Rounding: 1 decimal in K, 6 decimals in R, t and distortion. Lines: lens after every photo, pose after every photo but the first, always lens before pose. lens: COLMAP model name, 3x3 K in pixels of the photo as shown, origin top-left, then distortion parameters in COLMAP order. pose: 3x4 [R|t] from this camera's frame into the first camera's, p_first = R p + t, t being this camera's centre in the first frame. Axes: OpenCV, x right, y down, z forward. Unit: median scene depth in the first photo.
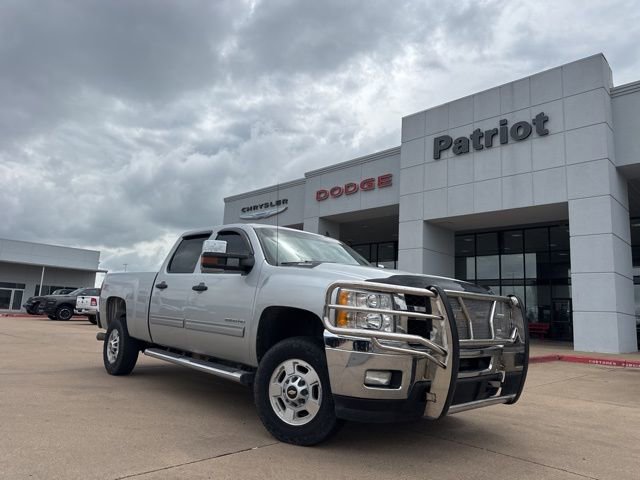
lens RADIAL K [[449.9, 0, 322.1], [0, 449.9, 241.6], [0, 0, 1]] dist [0.047784, -0.053118]
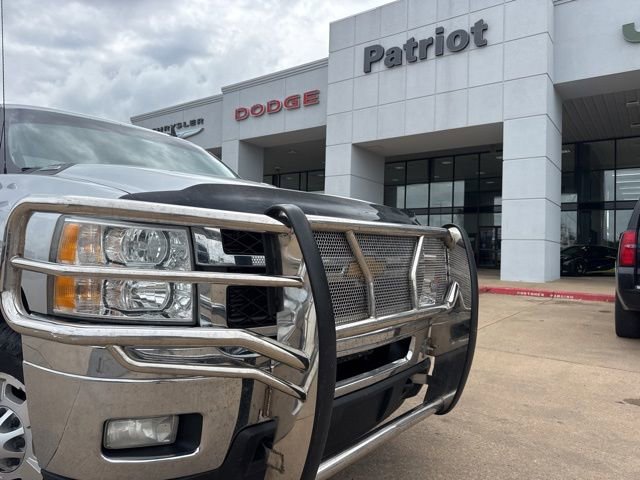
lens RADIAL K [[449.9, 0, 321.1], [0, 449.9, 236.5], [0, 0, 1]] dist [0.047784, -0.053118]
pose [[0.990211, -0.015592, 0.138704, 0.112203], [-0.004274, 0.989888, 0.141788, 0.032617], [-0.139512, -0.140993, 0.980131, 0.293191]]
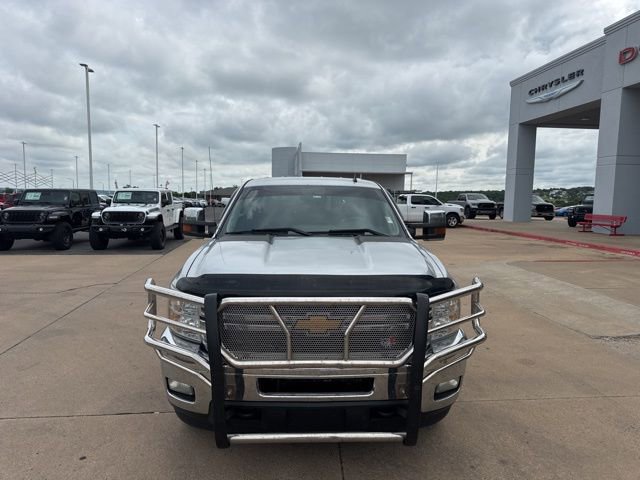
lens RADIAL K [[449.9, 0, 324.2], [0, 449.9, 243.5], [0, 0, 1]] dist [0.047784, -0.053118]
pose [[0.760872, 0.032408, -0.648092, 0.456181], [0.127255, 0.971906, 0.198000, -0.061500], [0.636302, -0.233126, 0.735372, 0.280219]]
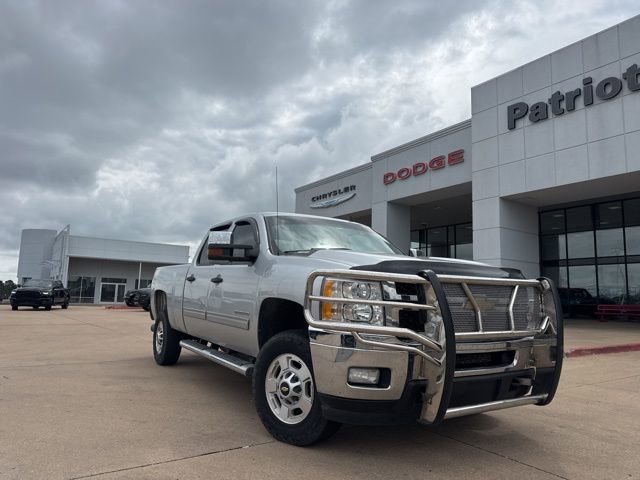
lens RADIAL K [[449.9, 0, 316.9], [0, 449.9, 240.8], [0, 0, 1]] dist [0.047784, -0.053118]
pose [[0.980349, -0.047314, -0.191512, 0.105941], [0.052502, 0.998376, 0.022104, 0.004422], [0.190155, -0.031725, 0.981241, 0.054166]]
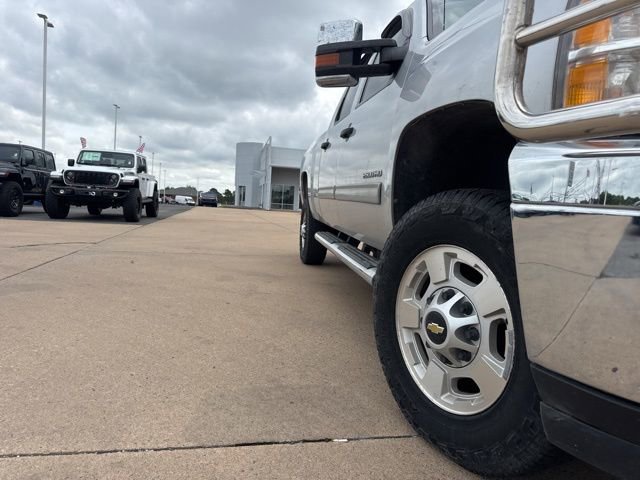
lens RADIAL K [[449.9, 0, 315.1], [0, 449.9, 236.0], [0, 0, 1]] dist [0.047784, -0.053118]
pose [[0.814745, 0.039194, -0.578493, 0.037208], [0.075663, 0.981994, 0.173095, 0.100375], [0.574861, -0.184799, 0.797110, 0.356732]]
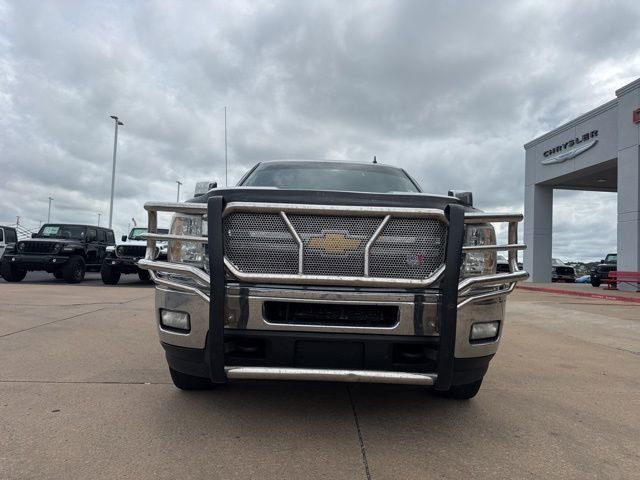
lens RADIAL K [[449.9, 0, 323.3], [0, 449.9, 242.5], [0, 0, 1]] dist [0.047784, -0.053118]
pose [[0.739645, -0.048265, -0.671264, 0.421555], [0.104078, 0.993629, 0.043236, 0.077319], [0.664901, -0.101843, 0.739956, 0.289969]]
